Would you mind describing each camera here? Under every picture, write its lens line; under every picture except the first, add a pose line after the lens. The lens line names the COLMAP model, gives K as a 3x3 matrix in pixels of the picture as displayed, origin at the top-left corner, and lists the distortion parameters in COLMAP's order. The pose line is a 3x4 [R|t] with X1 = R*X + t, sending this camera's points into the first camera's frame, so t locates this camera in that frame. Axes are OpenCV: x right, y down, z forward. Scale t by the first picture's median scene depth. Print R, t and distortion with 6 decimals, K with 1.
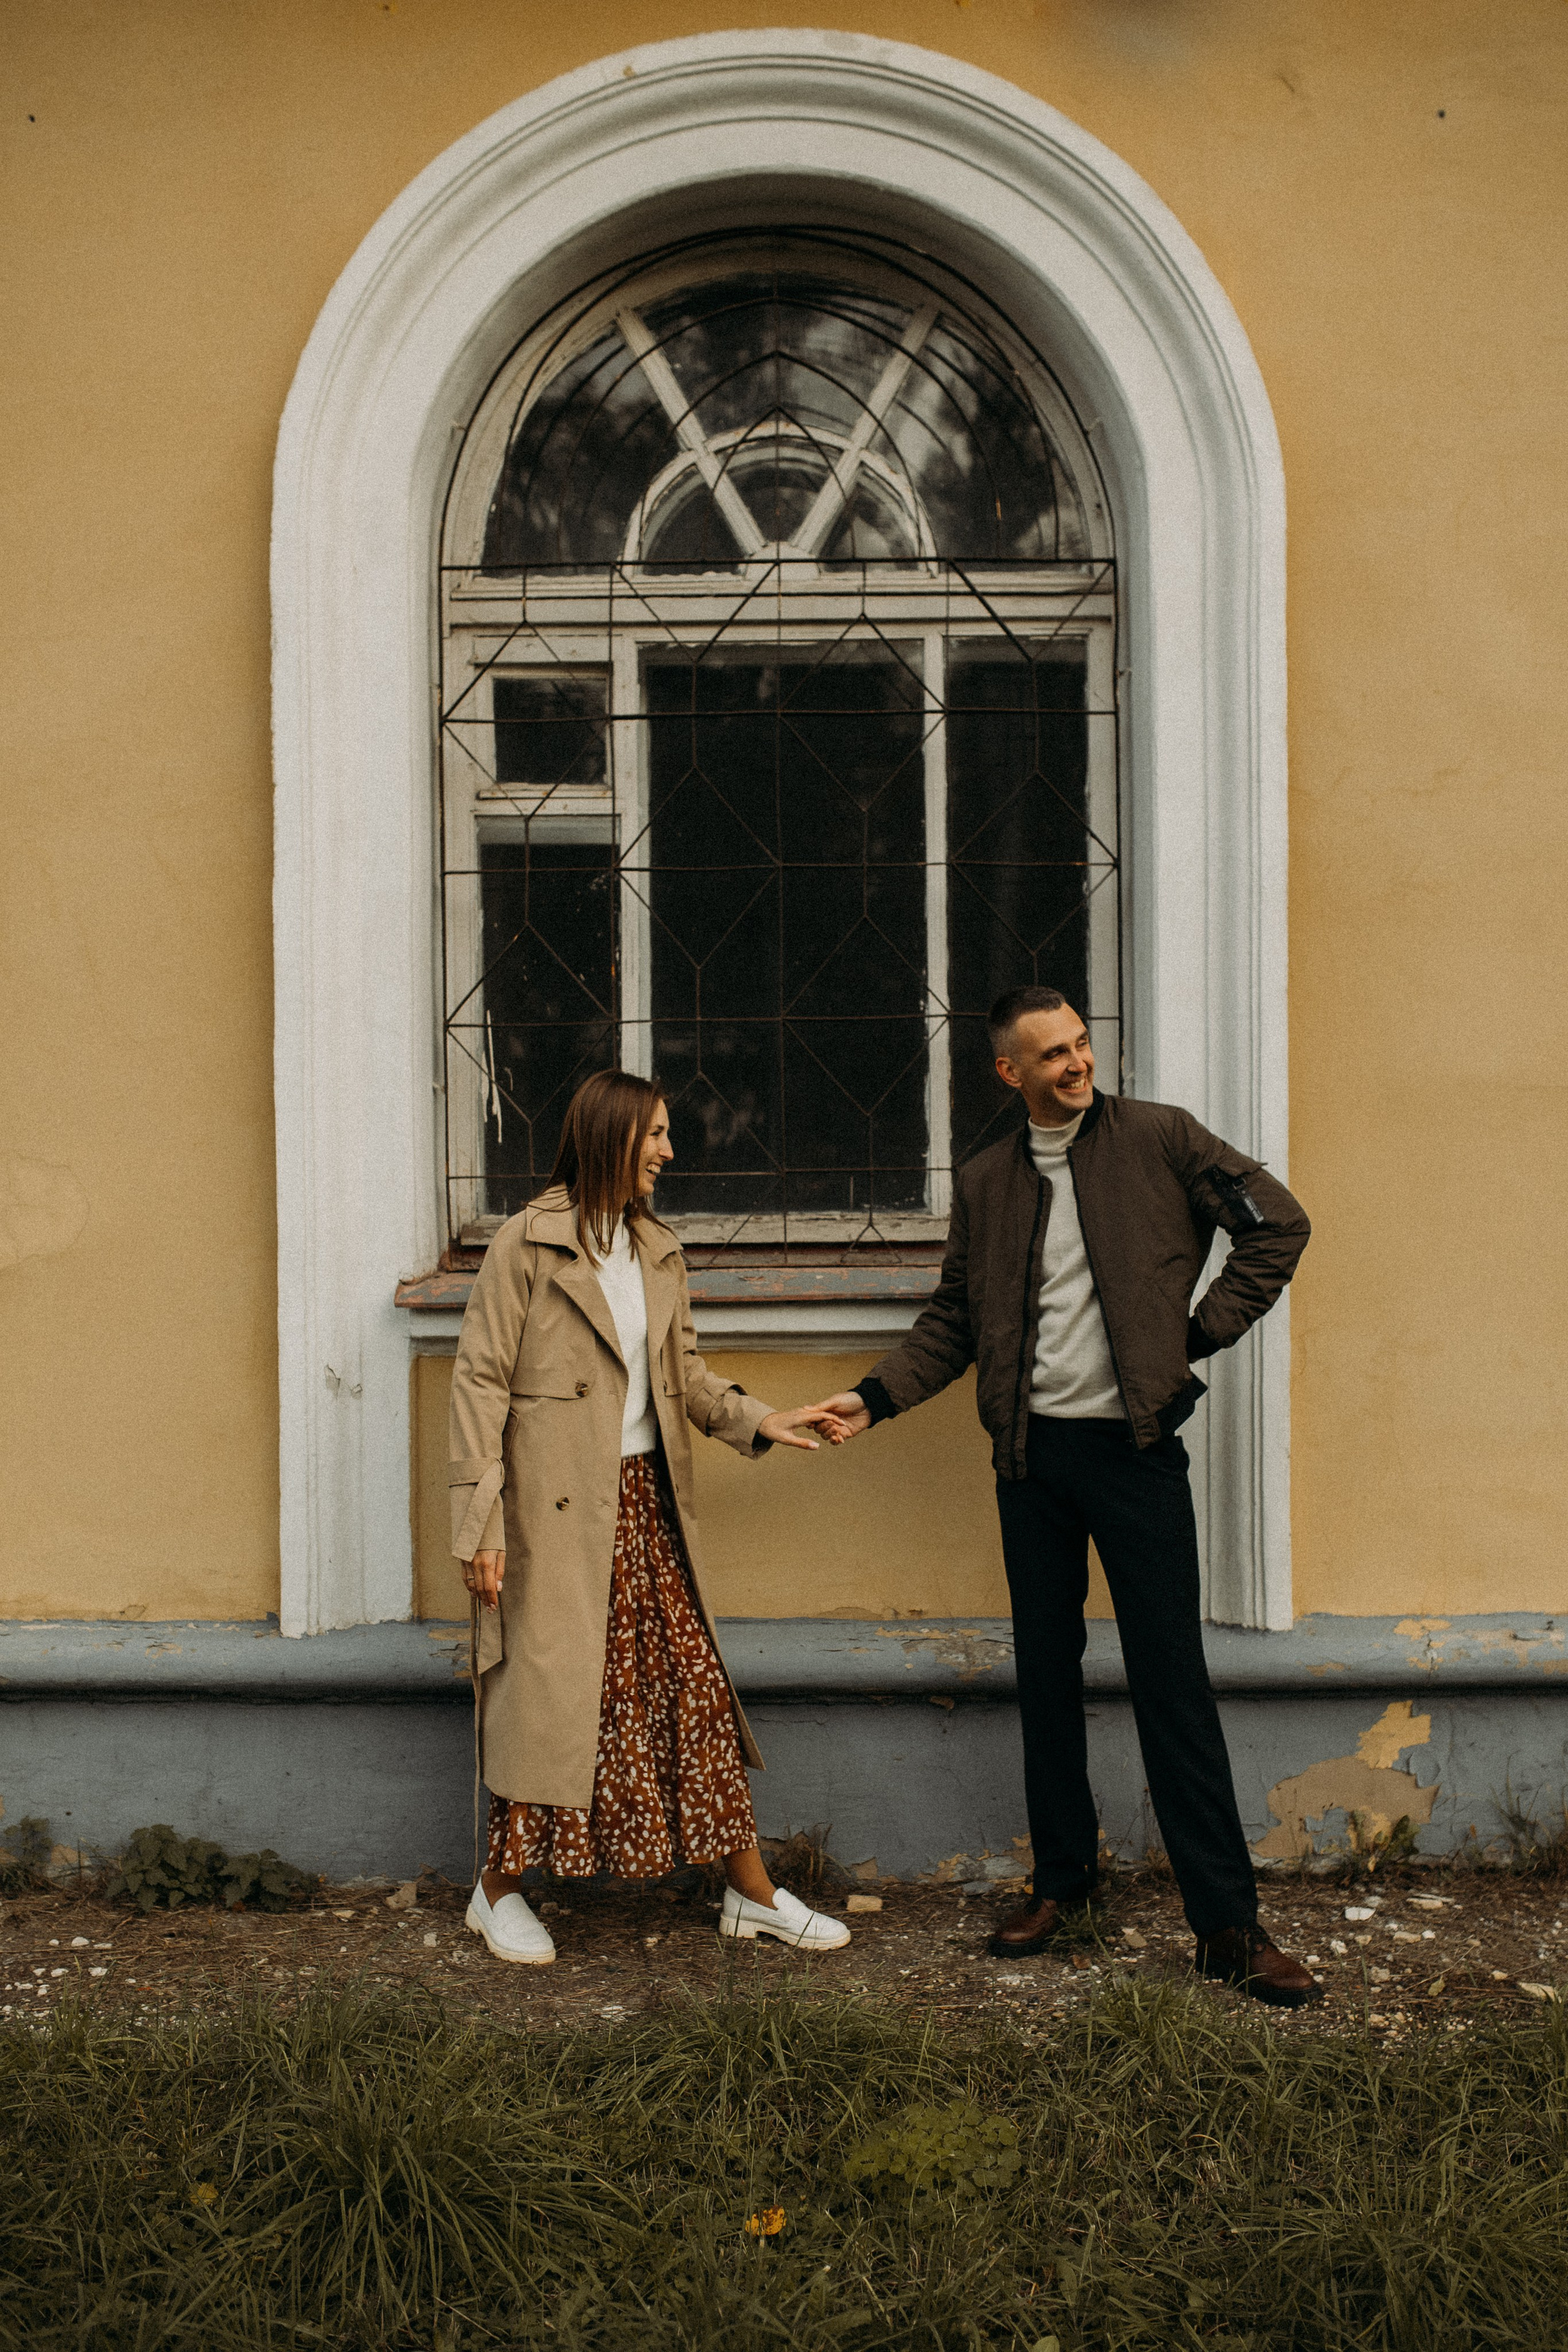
lens RADIAL K [[2250.3, 0, 804.7], [0, 2250.3, 1226.4], [0, 0, 1]] dist [-0.047923, 0.016730]
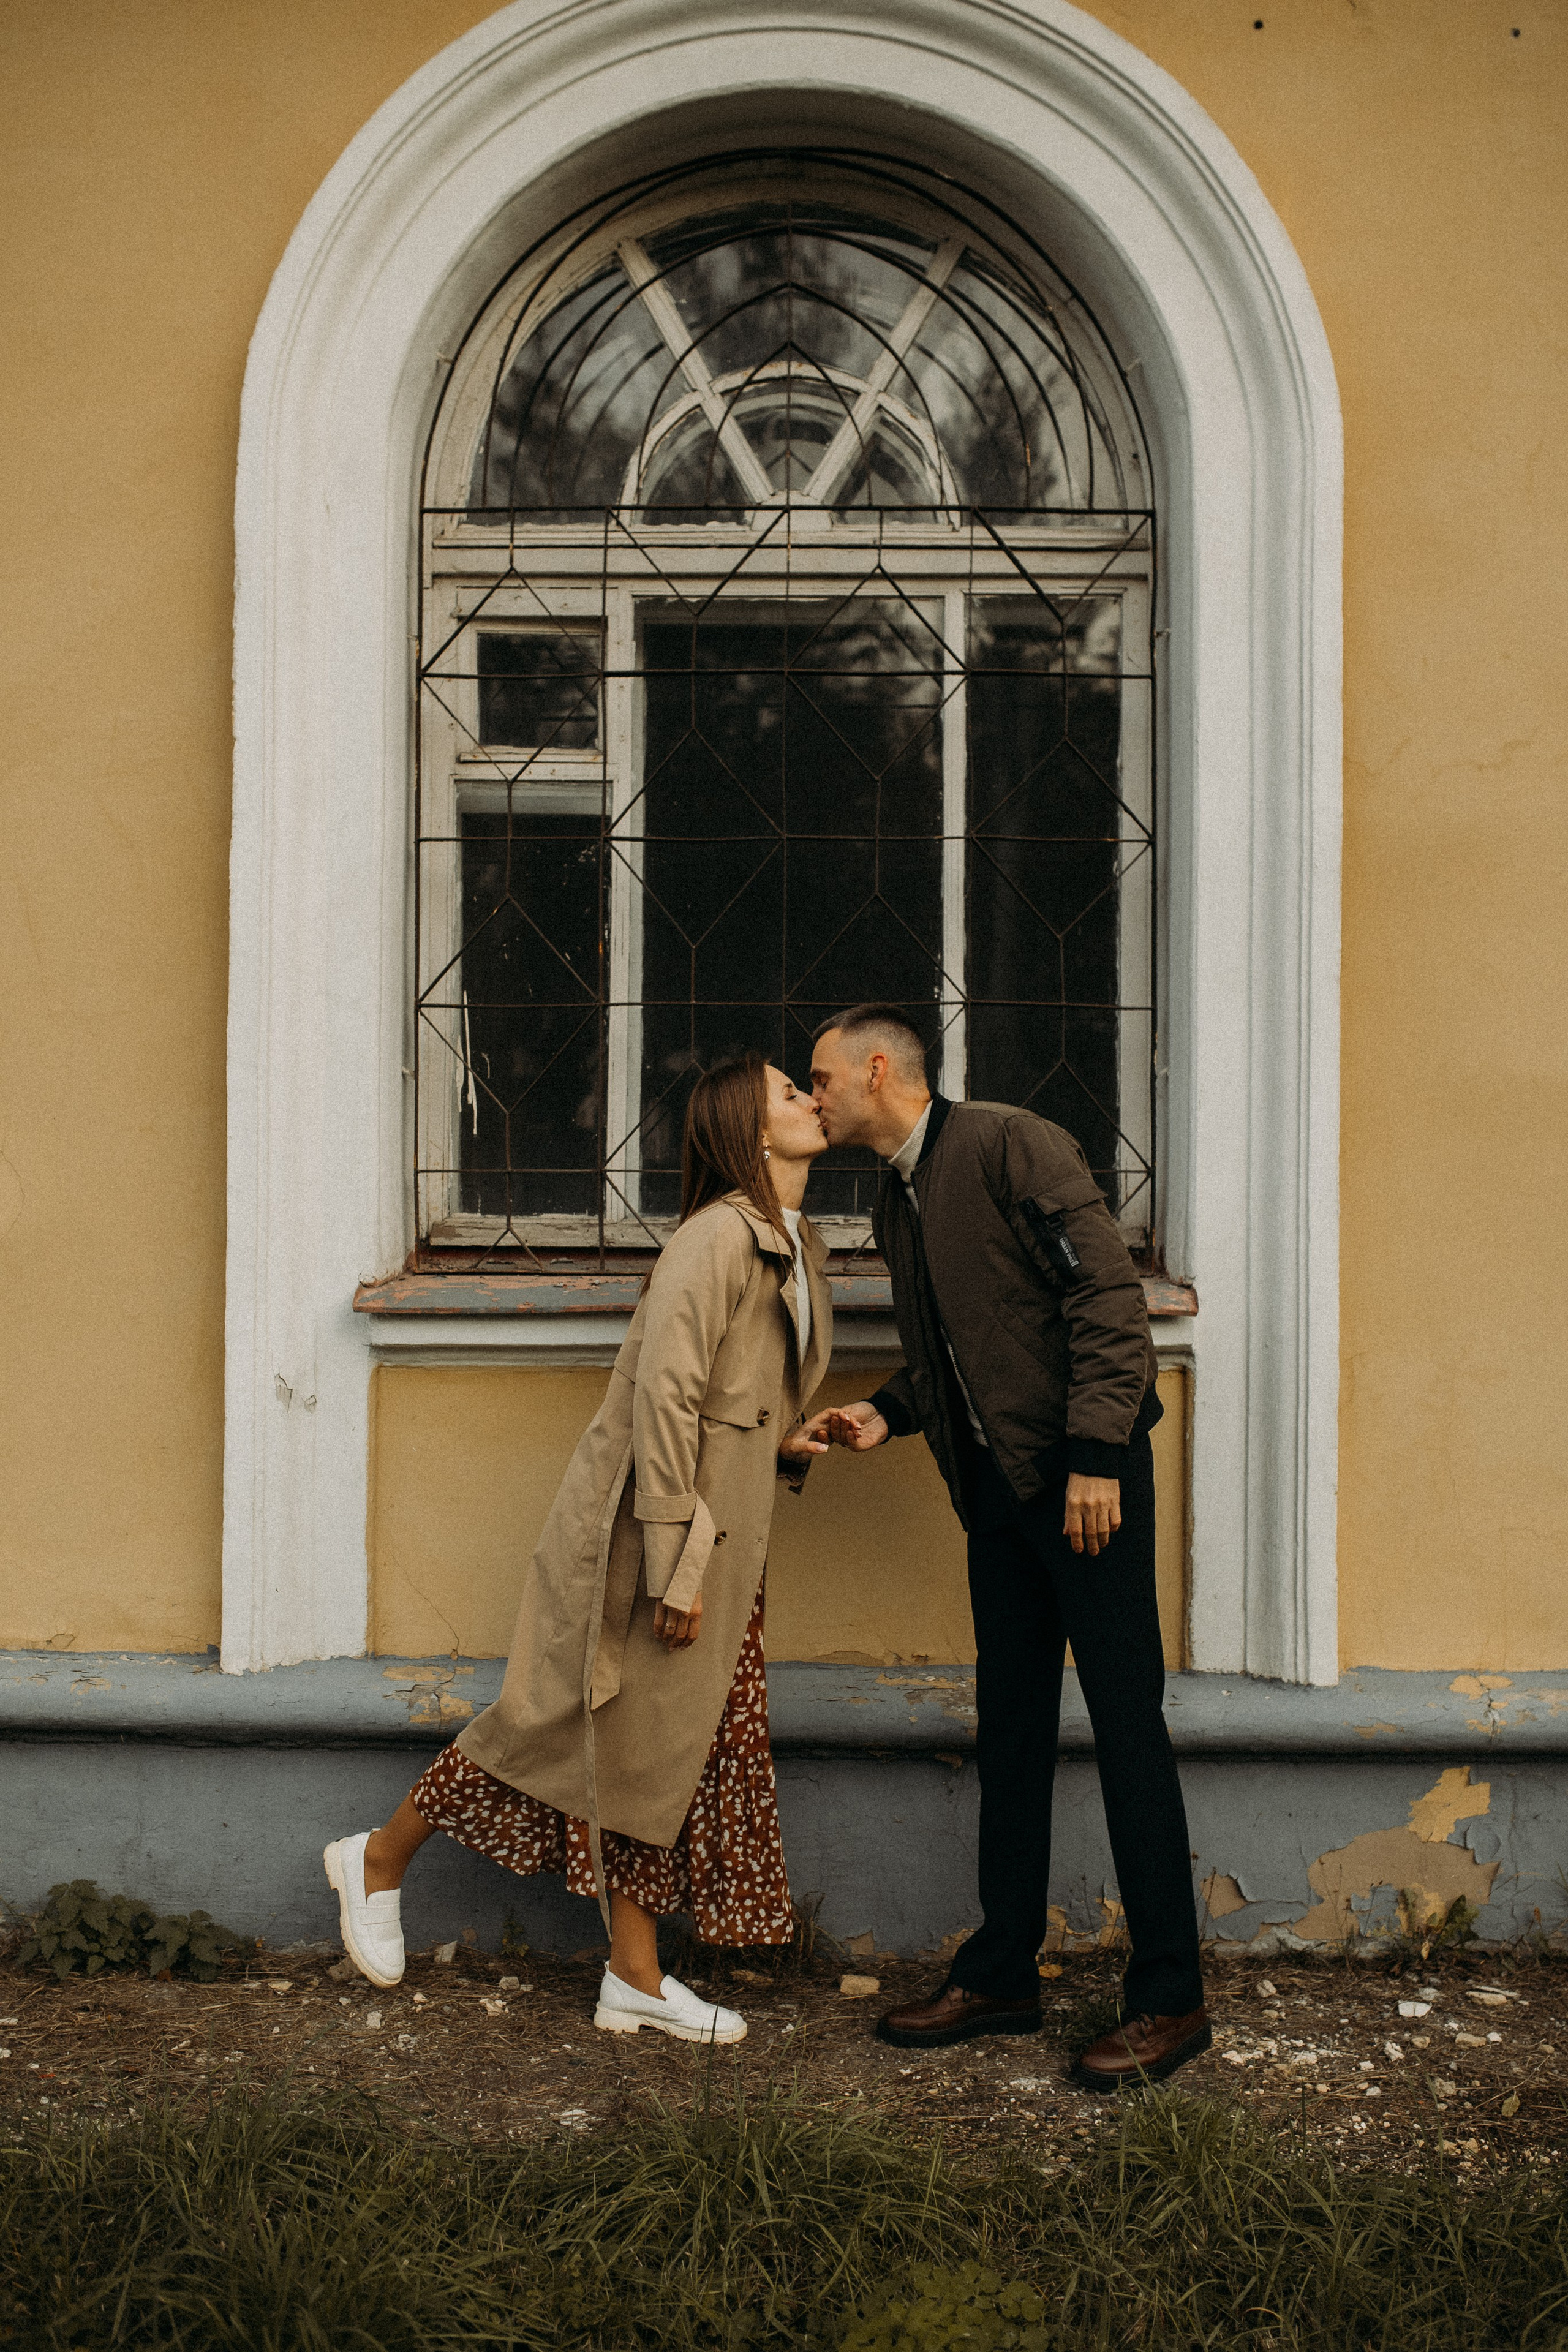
lens RADIAL K [[2195.1, 0, 773.0], [0, 2195.1, 1179.2], [0, 0, 1]] dist [-0.046883, 0.031773]
pose [[0.999790, 0.016106, -0.012688, -0.002140], [-0.016447, 0.999493, -0.027264, 0.003671], [0.012243, 0.027467, 0.999548, 0.111520]]
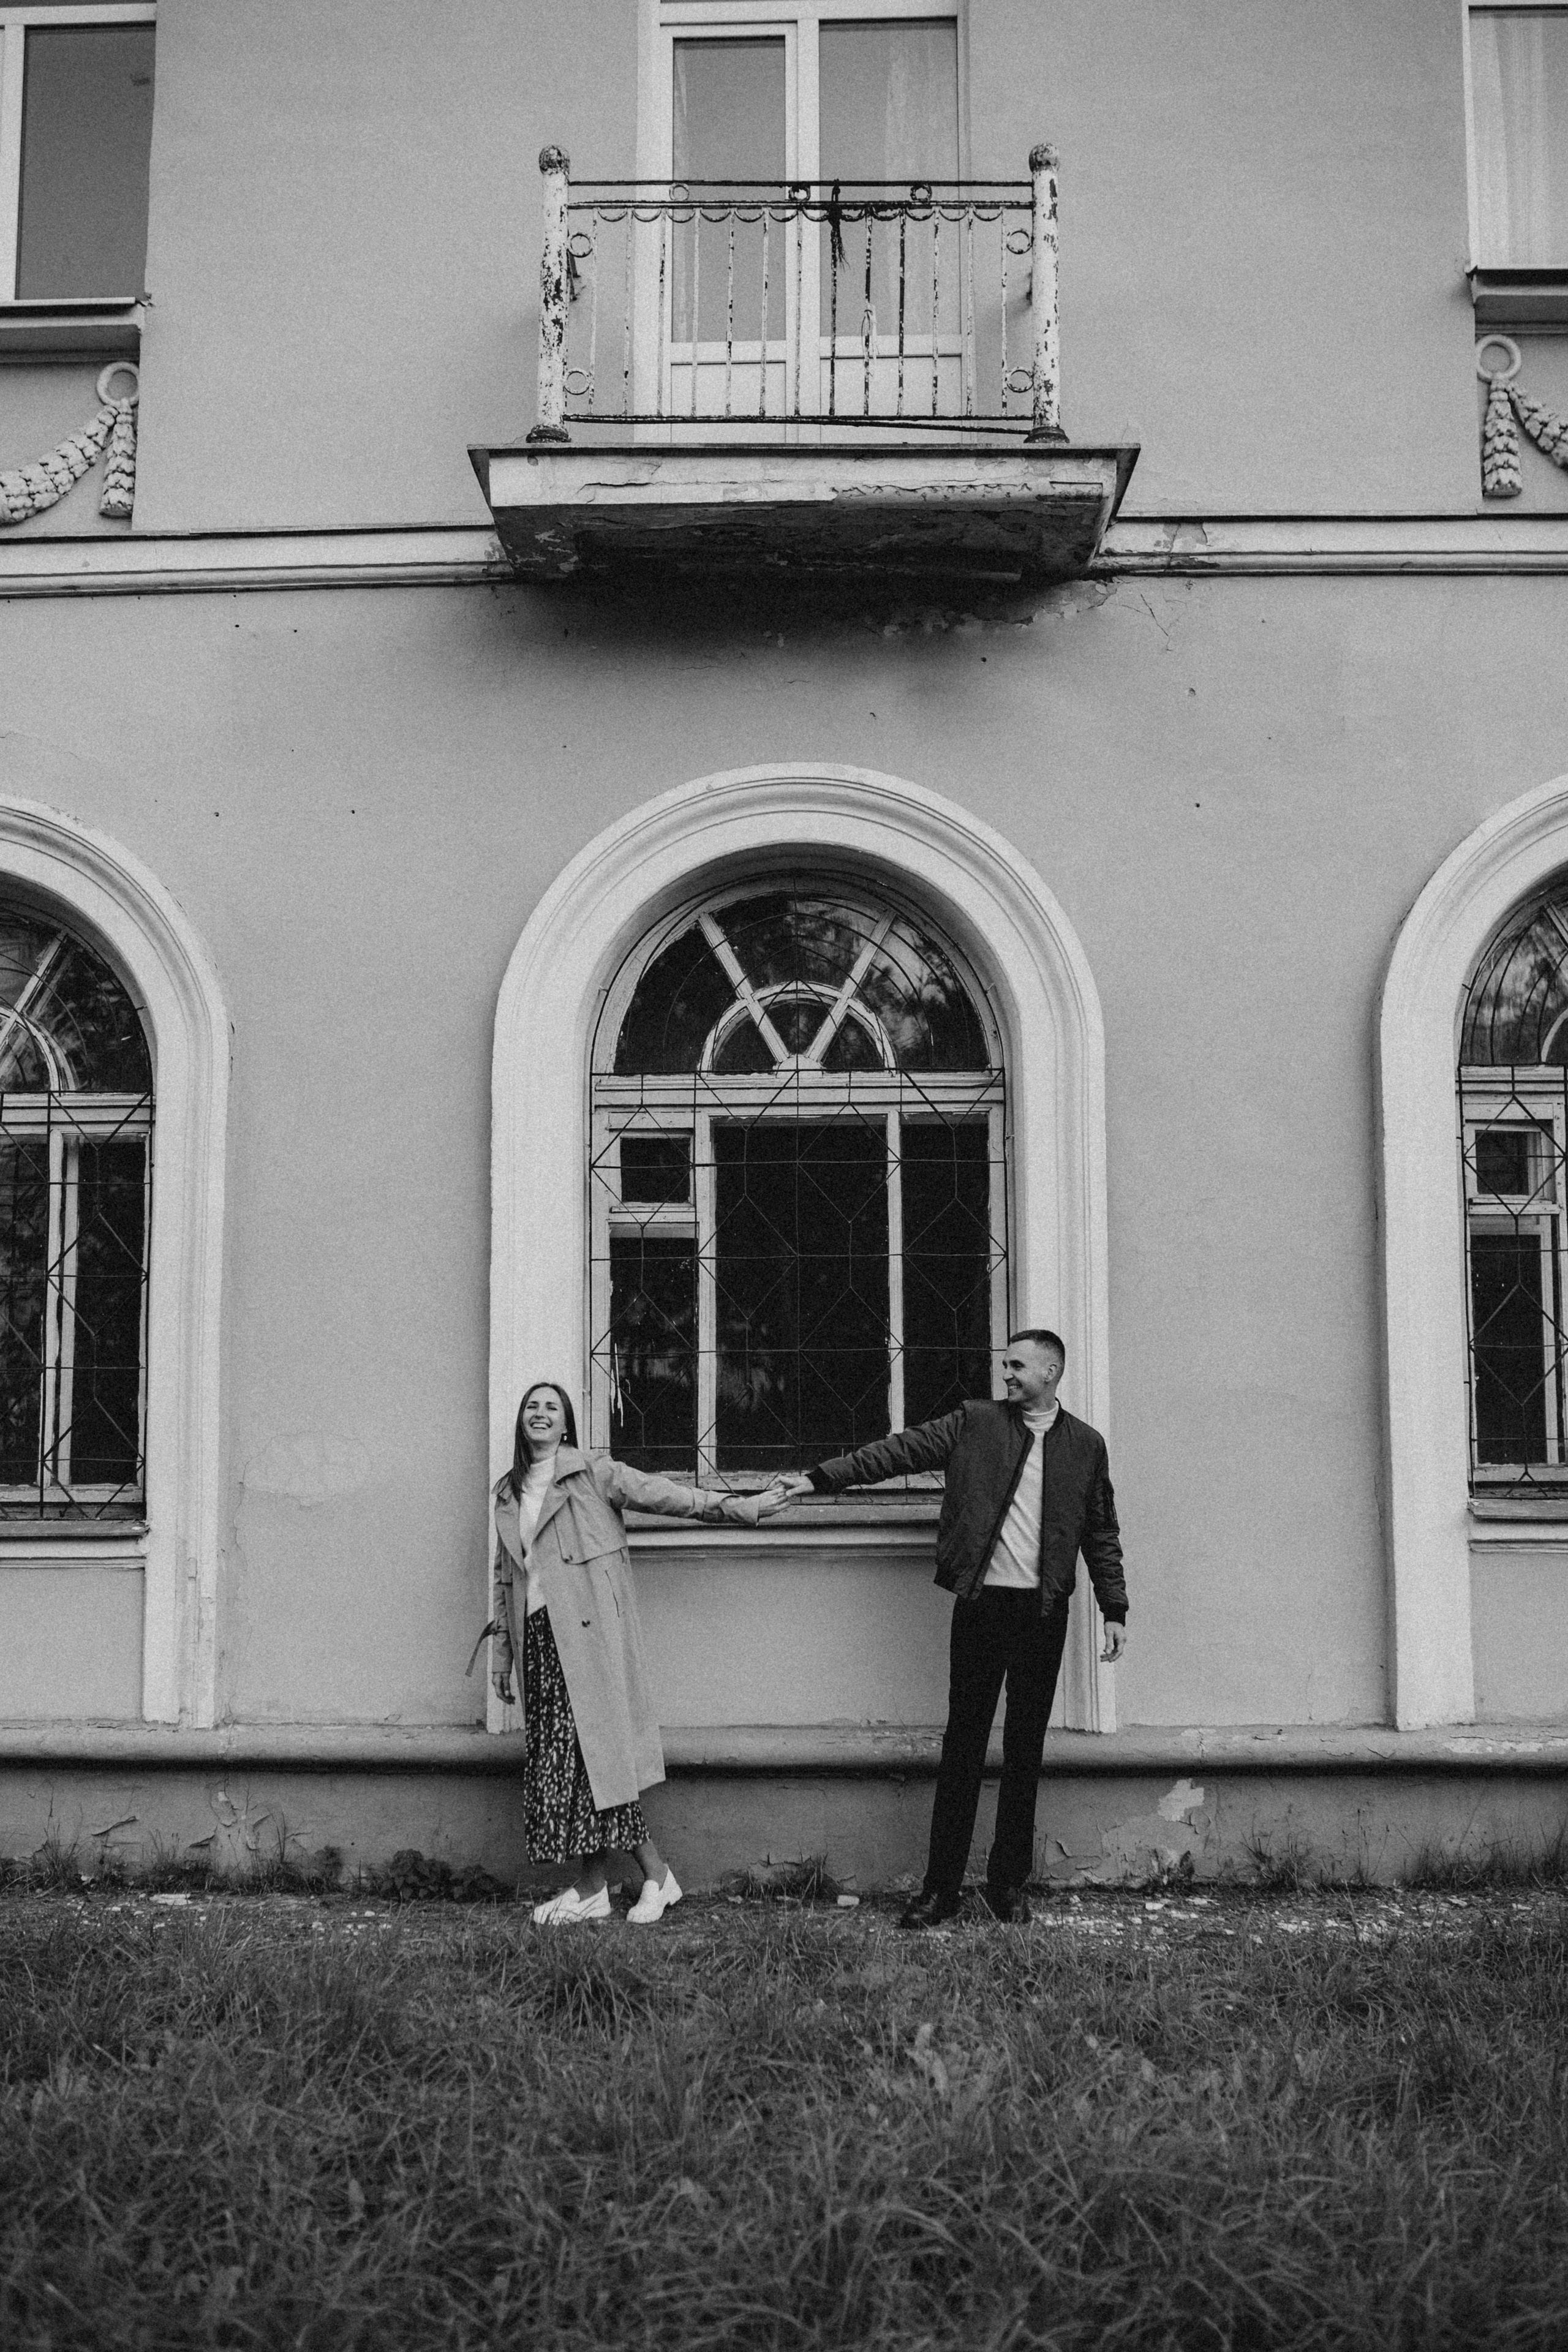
lens RADIAL K [[2250.3, 0, 804.7], [0, 2250.3, 1226.4], [0, 0, 1]] dist [-0.047923, 0.016730]
pose [[0.999981, 0.002617, -0.005602, 0.003055], [-0.003259, 0.993028, -0.117831, 0.010198], [0.005254, 0.117847, 0.993018, -0.632633]]
